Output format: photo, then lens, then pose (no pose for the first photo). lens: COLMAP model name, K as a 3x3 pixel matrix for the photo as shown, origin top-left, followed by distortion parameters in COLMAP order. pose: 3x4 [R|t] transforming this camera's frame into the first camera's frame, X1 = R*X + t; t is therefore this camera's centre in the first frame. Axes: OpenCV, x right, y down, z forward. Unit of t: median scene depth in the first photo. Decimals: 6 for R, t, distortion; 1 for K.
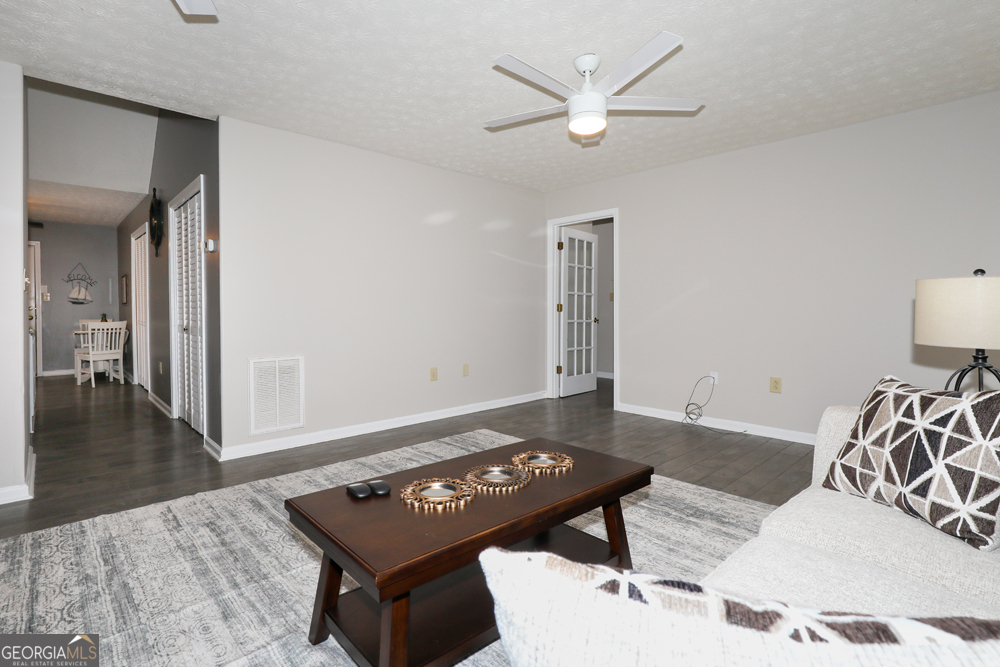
lens RADIAL K [[500.0, 0, 496.6], [0, 500.0, 307.4], [0, 0, 1]] dist [-0.004031, 0.000189]
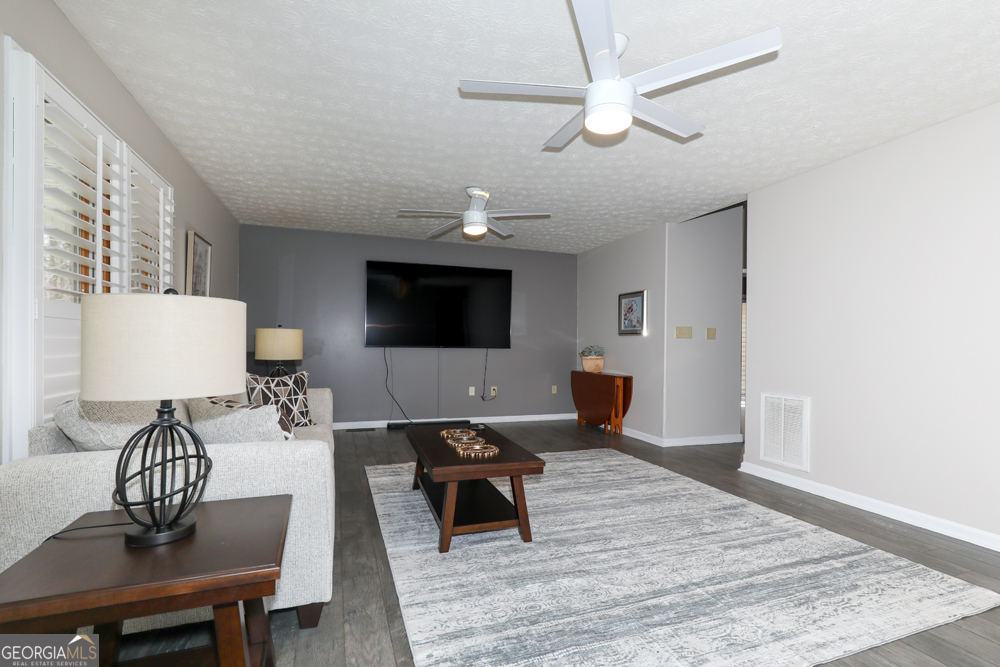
lens RADIAL K [[452.4, 0, 499.9], [0, 452.4, 344.9], [0, 0, 1]] dist [-0.002005, 0.000454]
pose [[-0.395221, -0.003836, -0.918578, 0.919212], [-0.011954, 0.999928, 0.000968, -0.000458], [0.918508, 0.011363, -0.395238, 1.131719]]
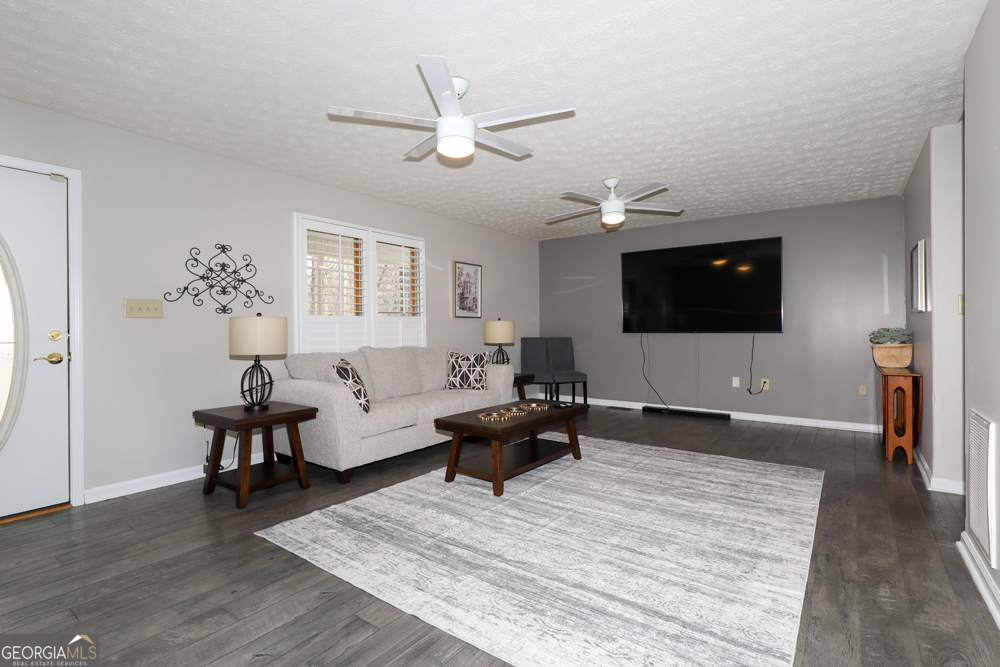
lens RADIAL K [[470.0, 0, 521.8], [0, 470.0, 333.4], [0, 0, 1]] dist [-0.002803, -0.000206]
pose [[-0.978807, 0.009662, -0.204557, 0.241688], [0.007854, 0.999923, 0.009650, -0.005861], [0.204634, 0.007838, -0.978807, 1.930422]]
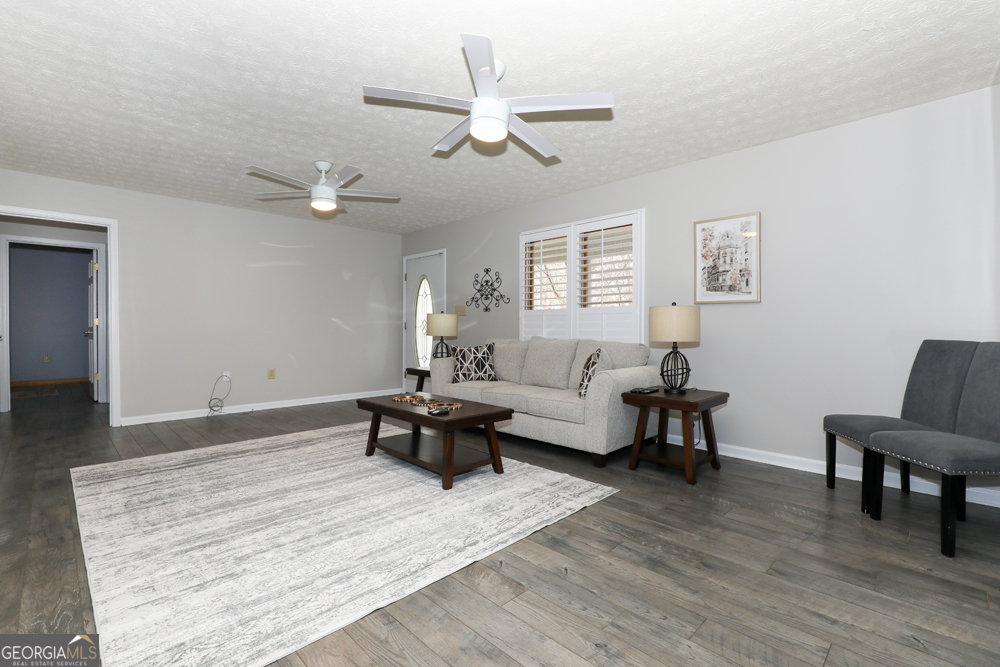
lens RADIAL K [[452.4, 0, 499.9], [0, 452.4, 344.9], [0, 0, 1]] dist [-0.002005, 0.000454]
pose [[-0.034300, -0.042915, 0.998490, -1.252756], [0.000258, 0.999077, 0.042949, 0.007987], [-0.999412, 0.001731, -0.034257, 0.496749]]
